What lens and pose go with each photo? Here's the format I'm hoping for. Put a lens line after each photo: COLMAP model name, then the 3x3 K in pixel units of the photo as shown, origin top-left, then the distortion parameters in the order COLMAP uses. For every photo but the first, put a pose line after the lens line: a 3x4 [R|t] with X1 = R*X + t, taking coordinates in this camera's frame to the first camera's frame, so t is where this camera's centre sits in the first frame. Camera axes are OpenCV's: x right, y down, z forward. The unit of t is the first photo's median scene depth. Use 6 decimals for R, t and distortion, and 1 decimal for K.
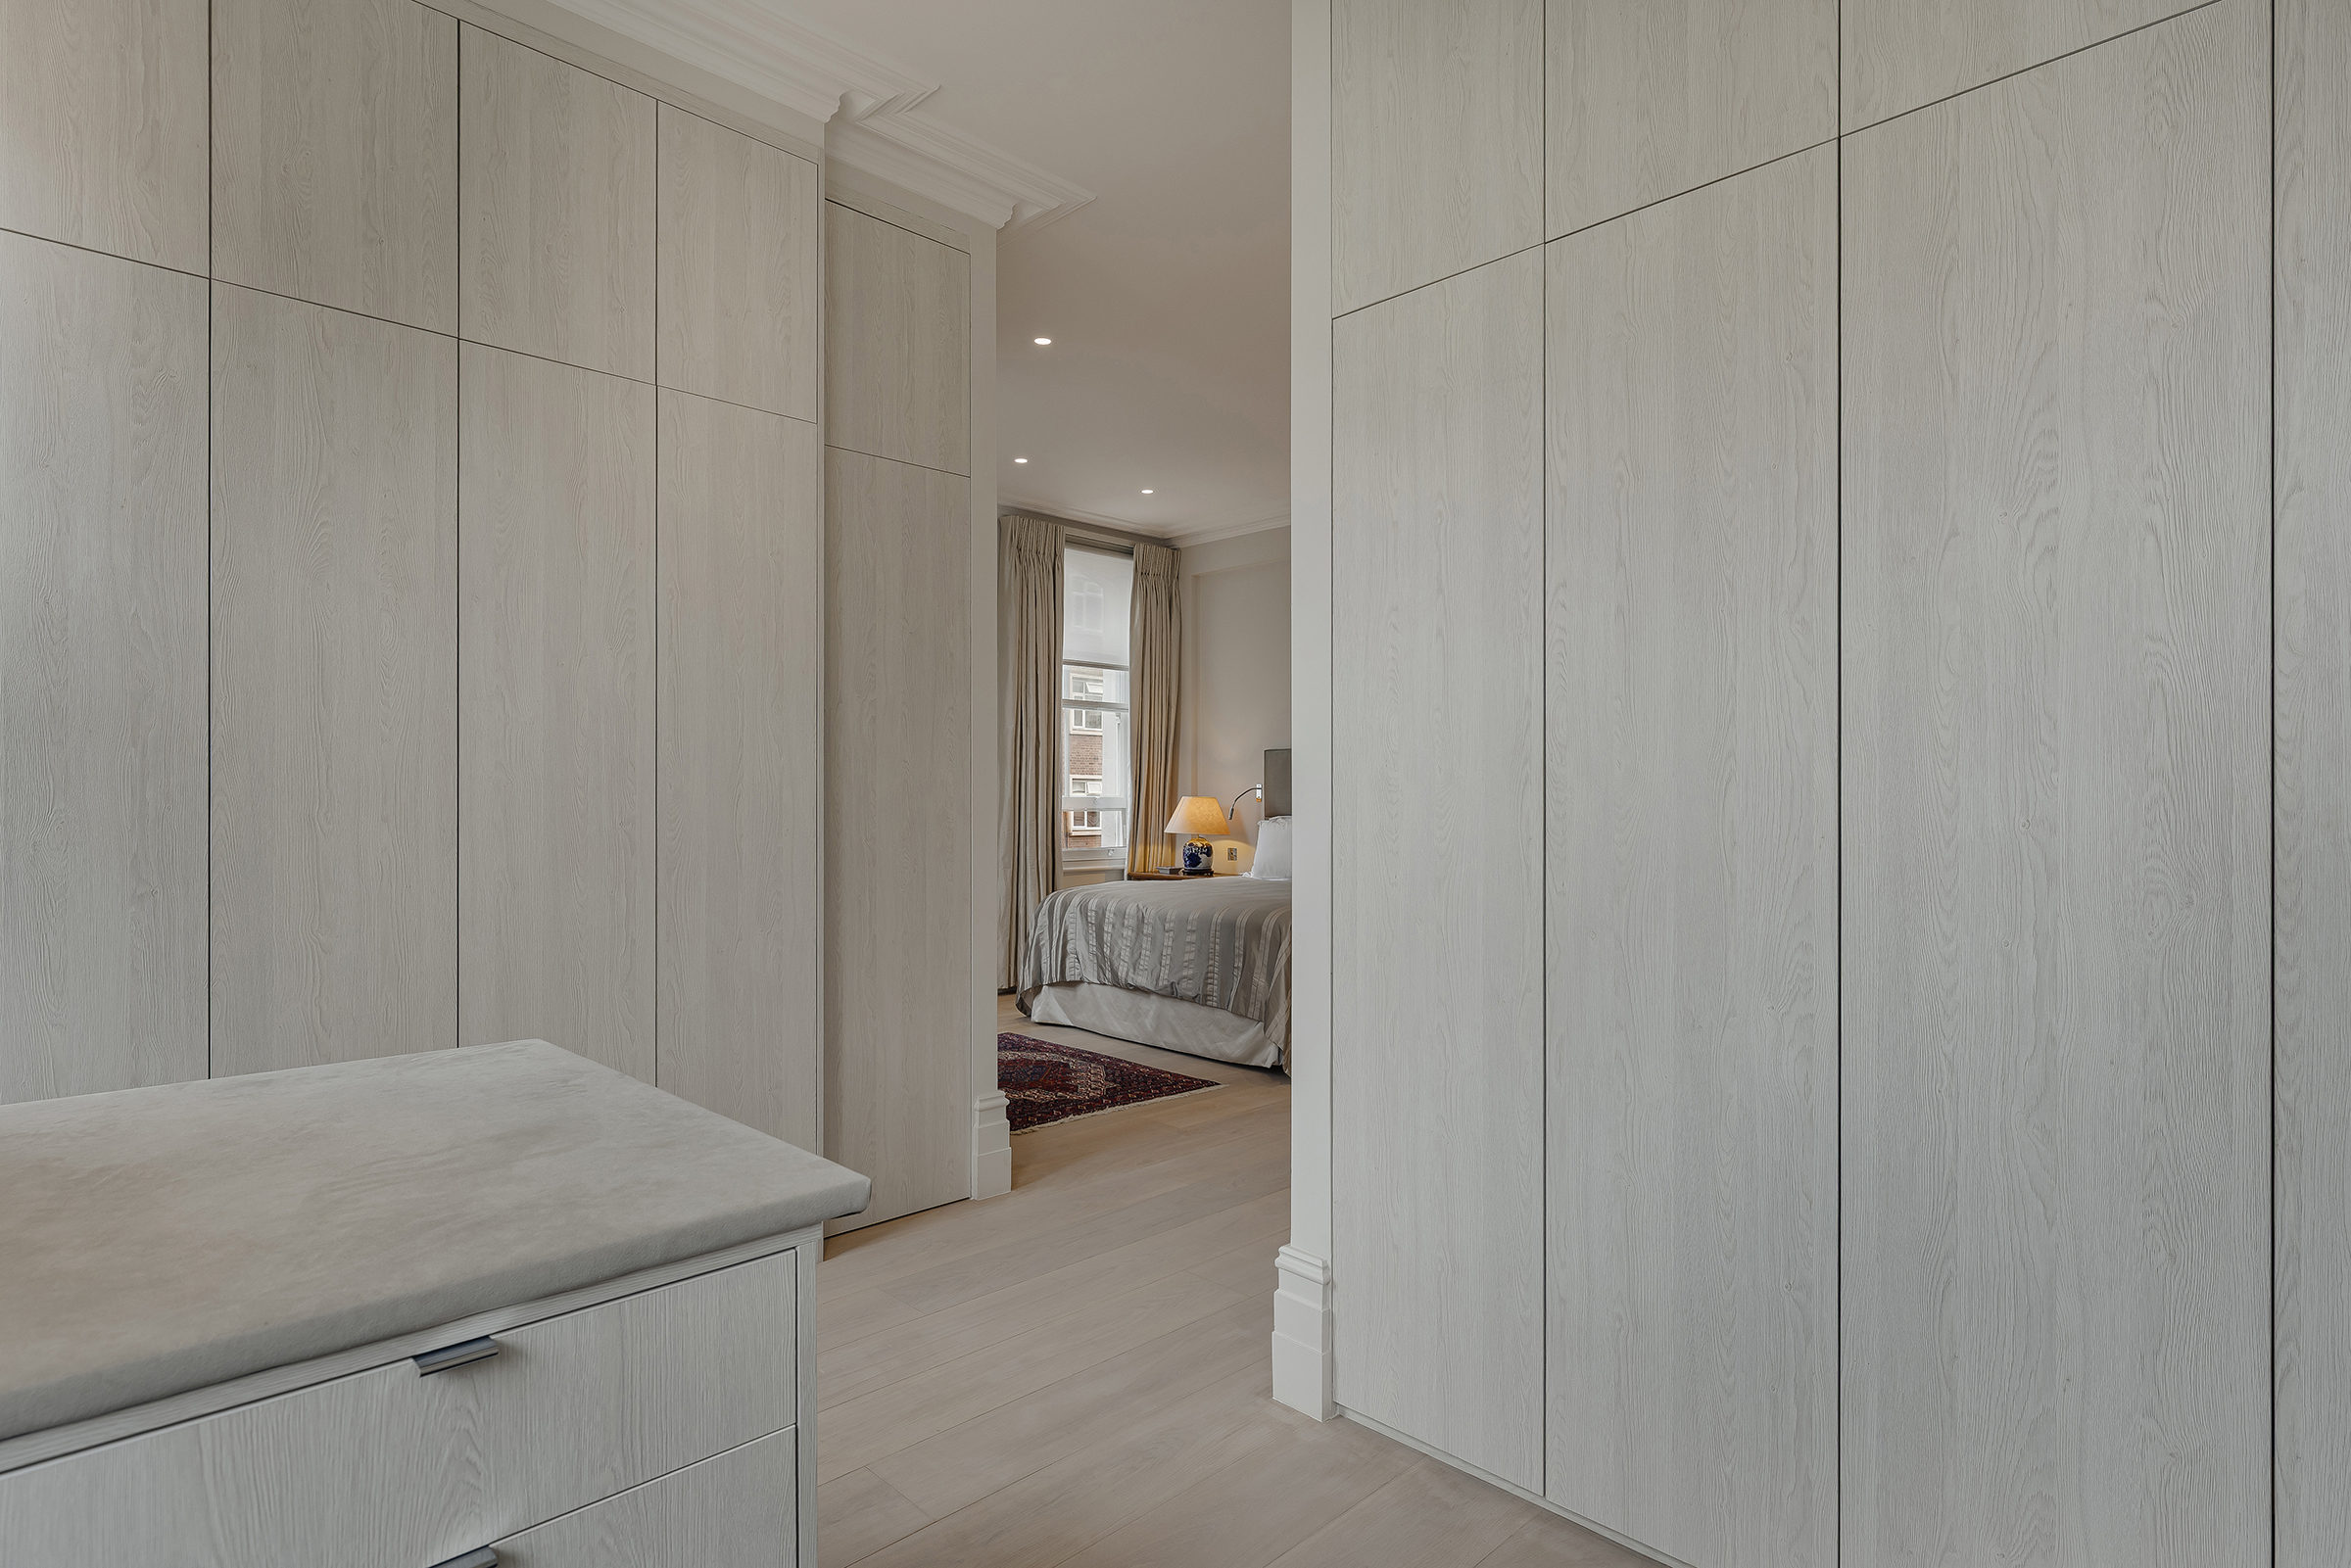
lens RADIAL K [[1249.8, 0, 1160.6], [0, 1249.8, 794.3], [0, 0, 1]] dist [0.002758, 0.000609]
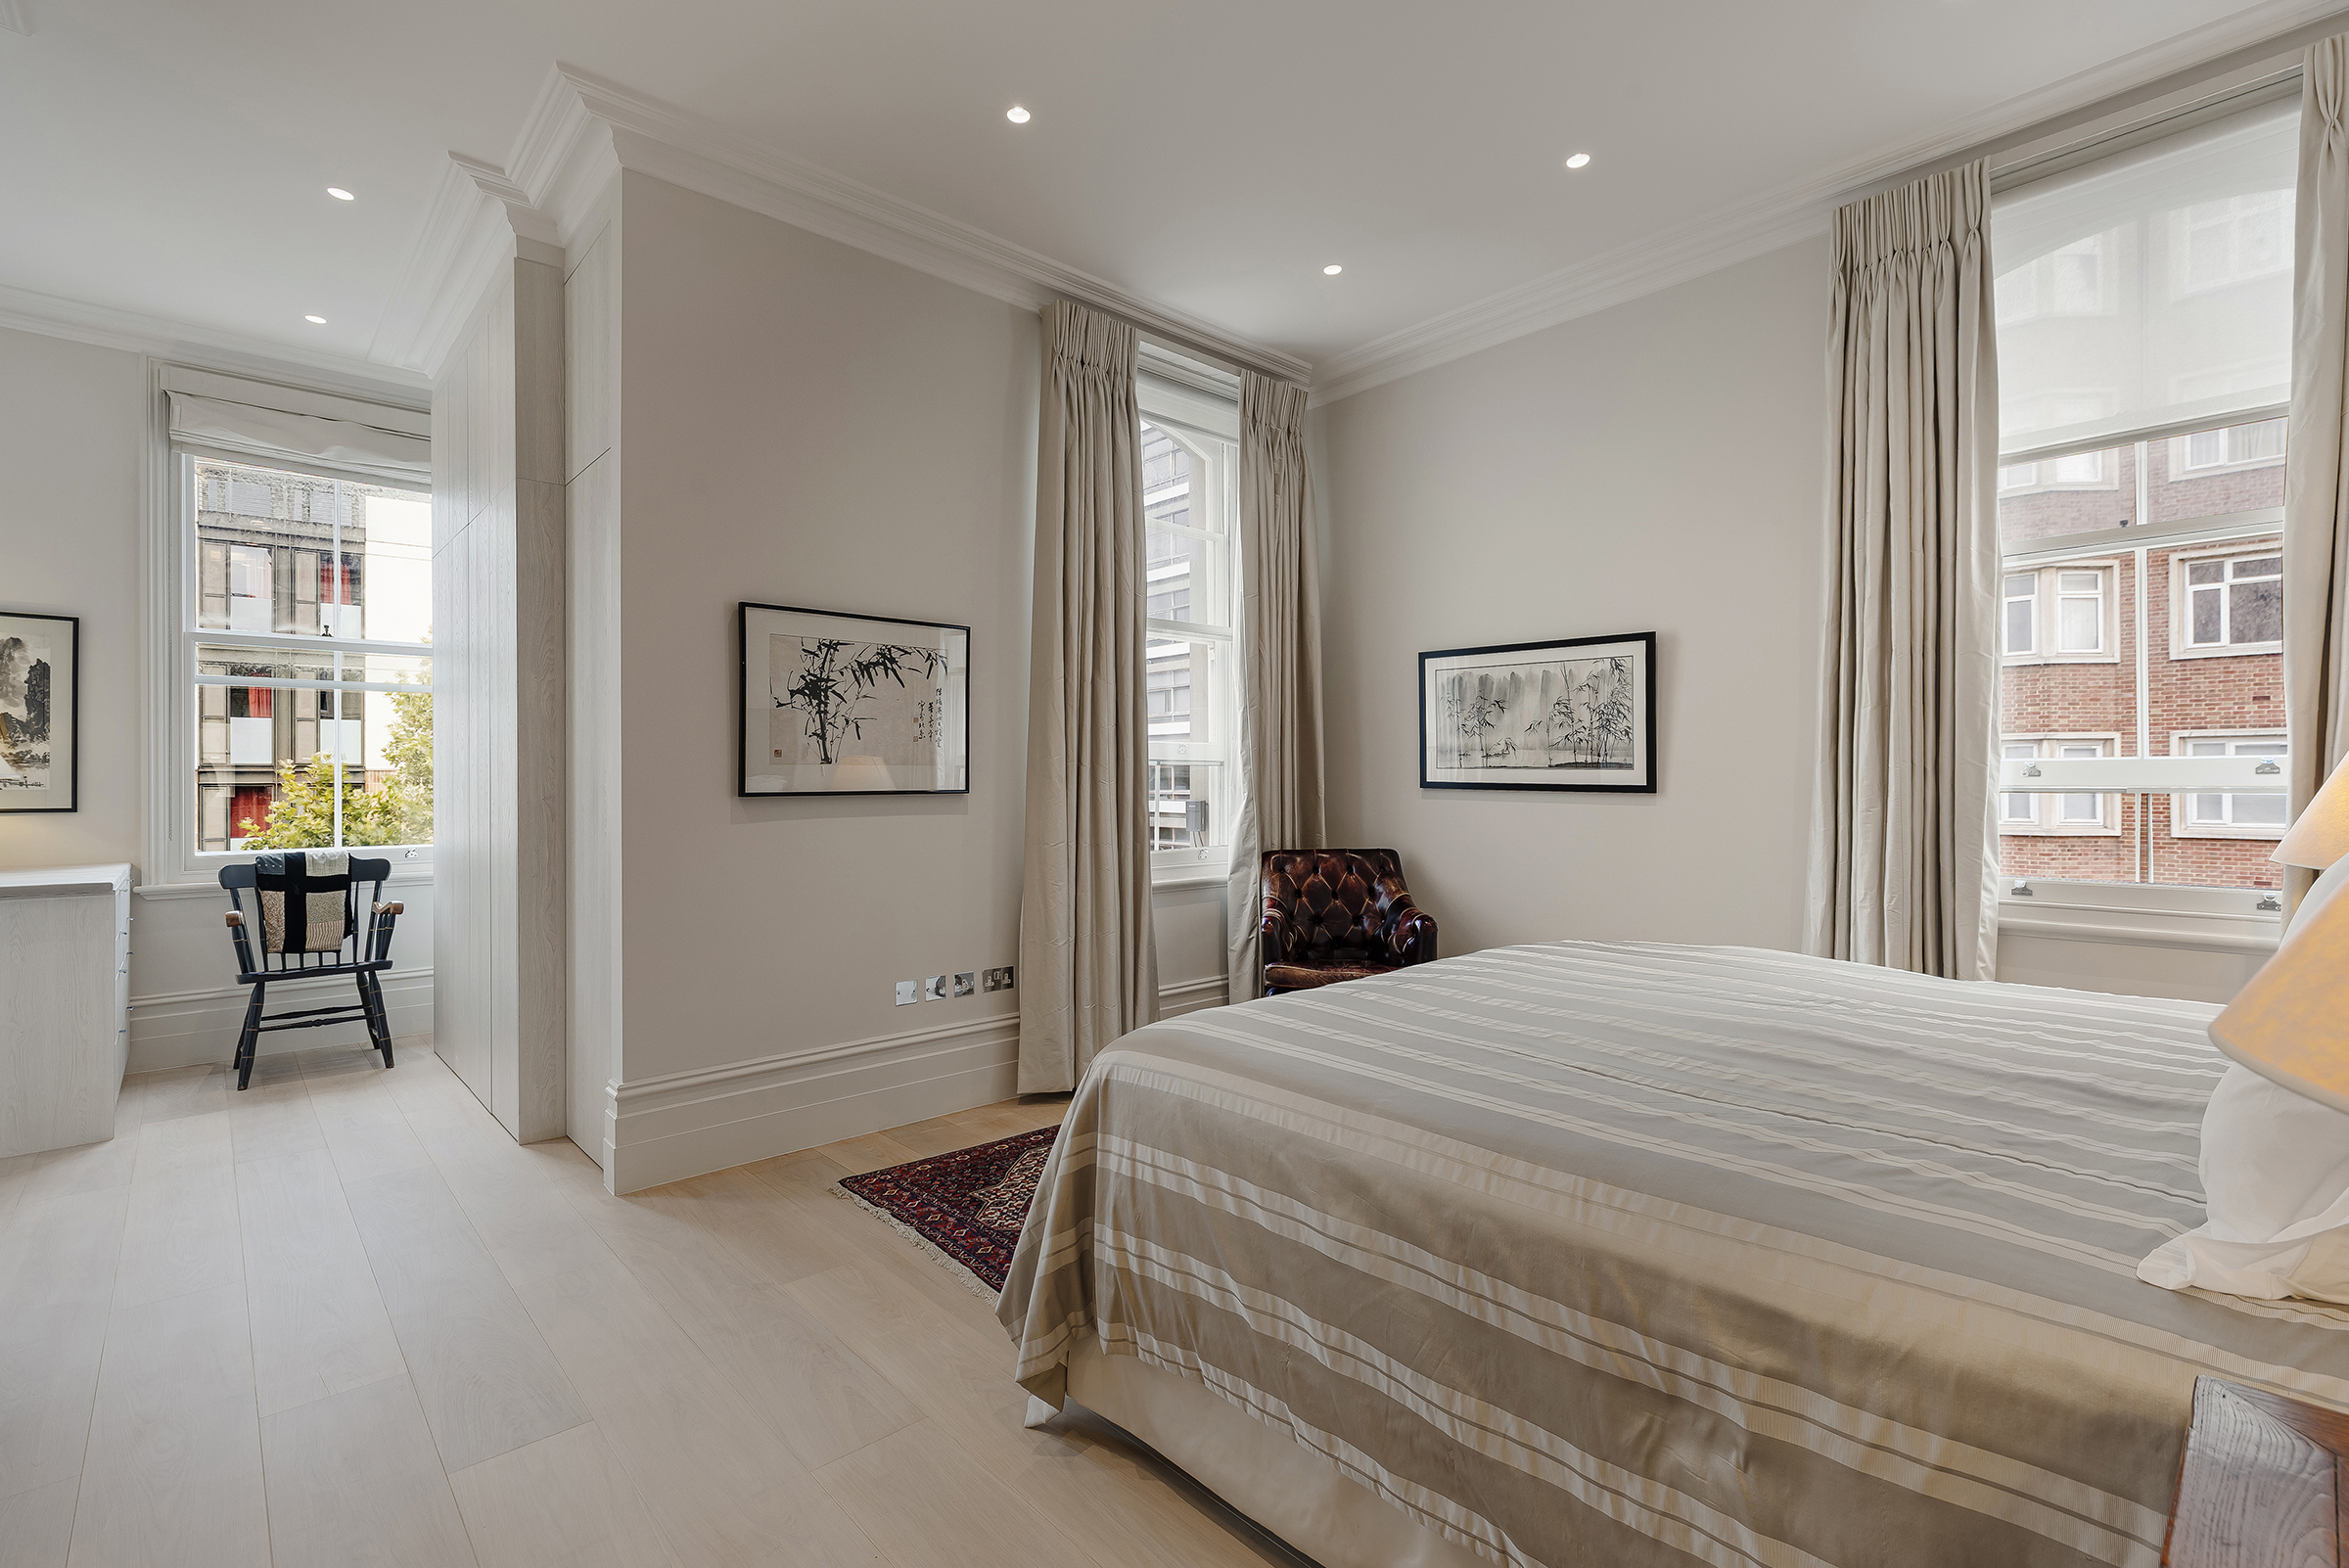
lens RADIAL K [[1068.7, 0, 1143.9], [0, 1068.7, 778.1], [0, 0, 1]] dist [0.004460, 0.000031]
pose [[-0.060482, -0.015504, -0.998049, 0.318102], [0.000158, 0.999879, -0.015542, 0.013333], [0.998169, -0.001097, -0.060472, 0.713163]]
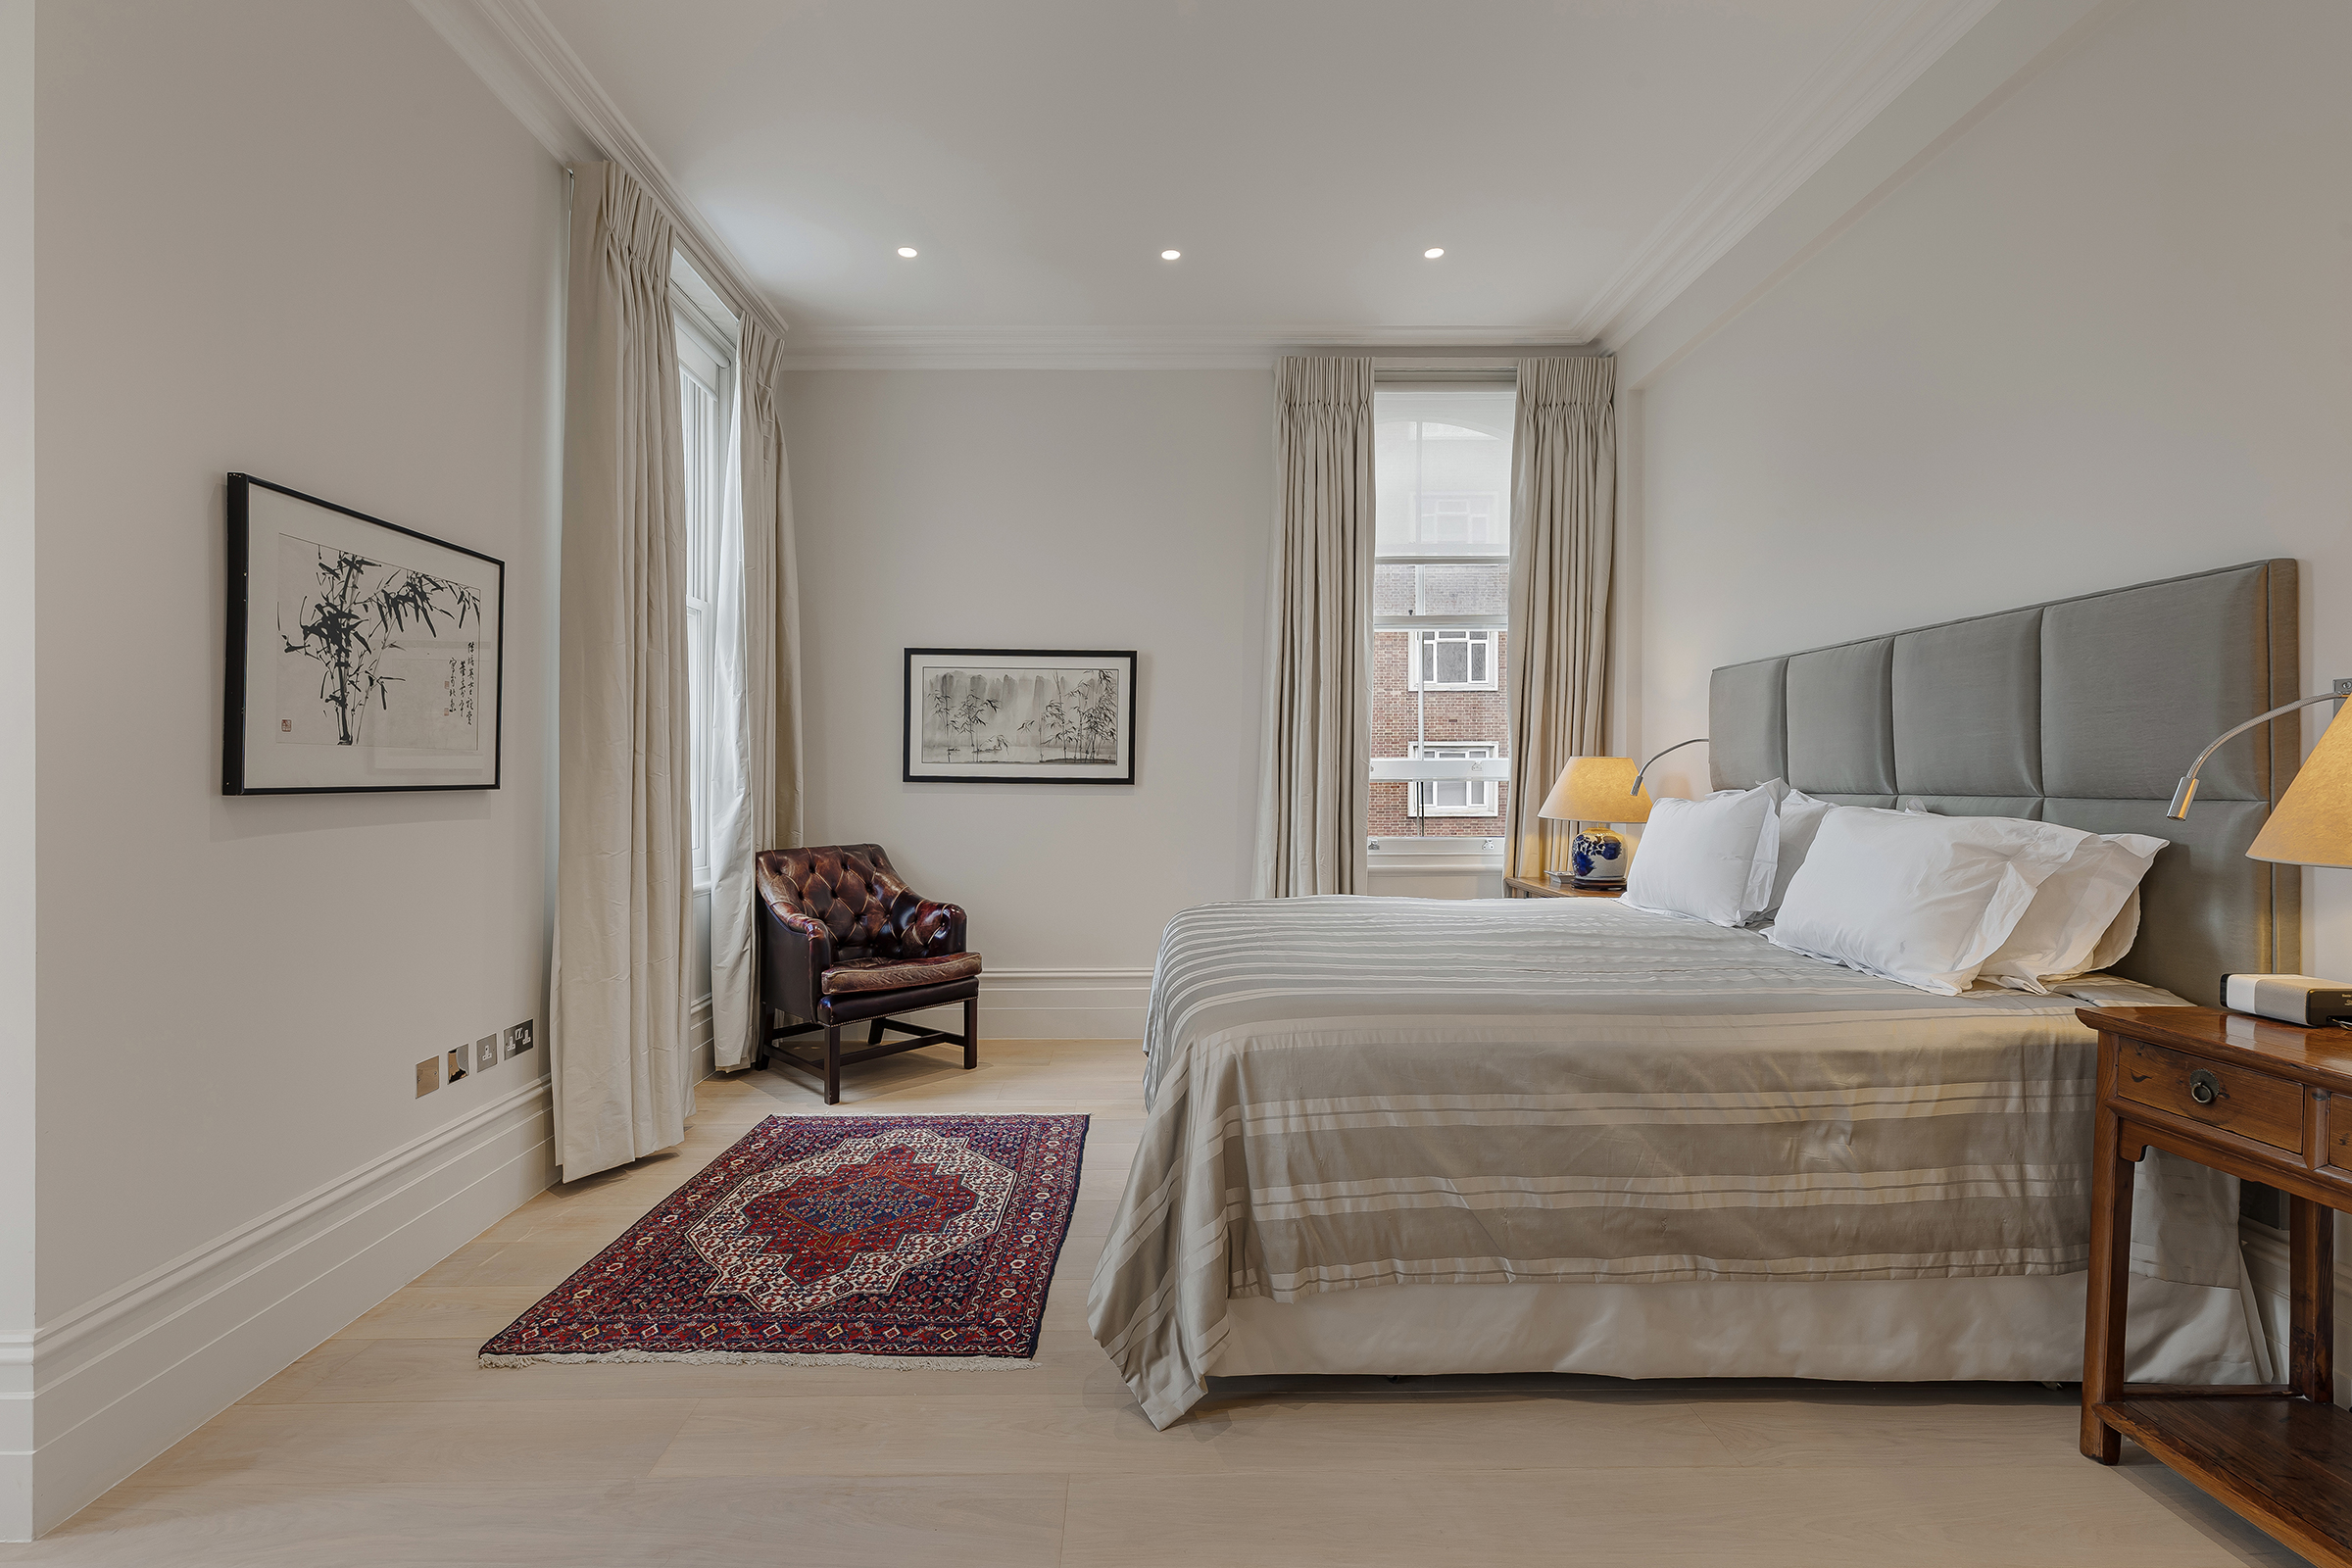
lens RADIAL K [[1070.1, 0, 1171.3], [0, 1070.1, 780.5], [0, 0, 1]] dist [0.004460, 0.000031]
pose [[0.705541, -0.013692, -0.708537, 0.246917], [0.011837, 0.999902, -0.007534, 0.015168], [0.708570, -0.003071, 0.705634, 0.509223]]
